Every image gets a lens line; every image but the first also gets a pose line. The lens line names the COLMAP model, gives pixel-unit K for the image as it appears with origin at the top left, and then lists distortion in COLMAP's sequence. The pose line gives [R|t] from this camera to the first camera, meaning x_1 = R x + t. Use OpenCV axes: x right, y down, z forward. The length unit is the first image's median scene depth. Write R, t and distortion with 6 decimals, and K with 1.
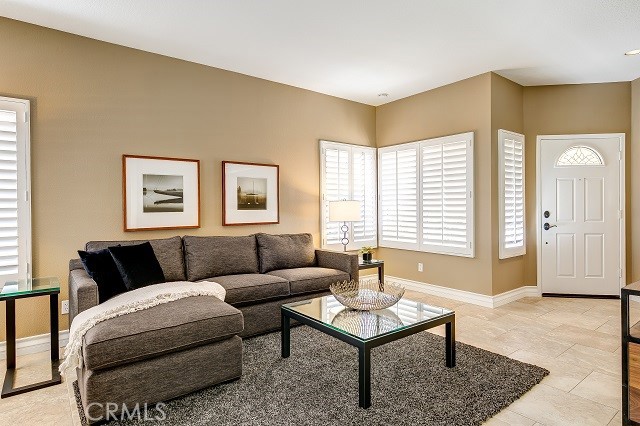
lens RADIAL K [[362.8, 0, 321.2], [0, 362.8, 208.1], [0, 0, 1]] dist [0.012505, 0.000196]
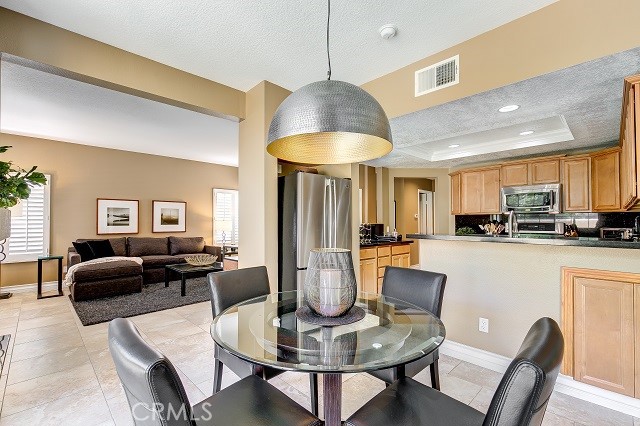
lens RADIAL K [[292.7, 0, 319.1], [0, 292.7, 218.9], [0, 0, 1]] dist [0.015244, 0.000569]
pose [[0.995626, 0.007326, 0.093146, 0.515965], [-0.005554, 0.999799, -0.019262, -0.001552], [-0.093268, 0.018660, 0.995466, -0.732023]]
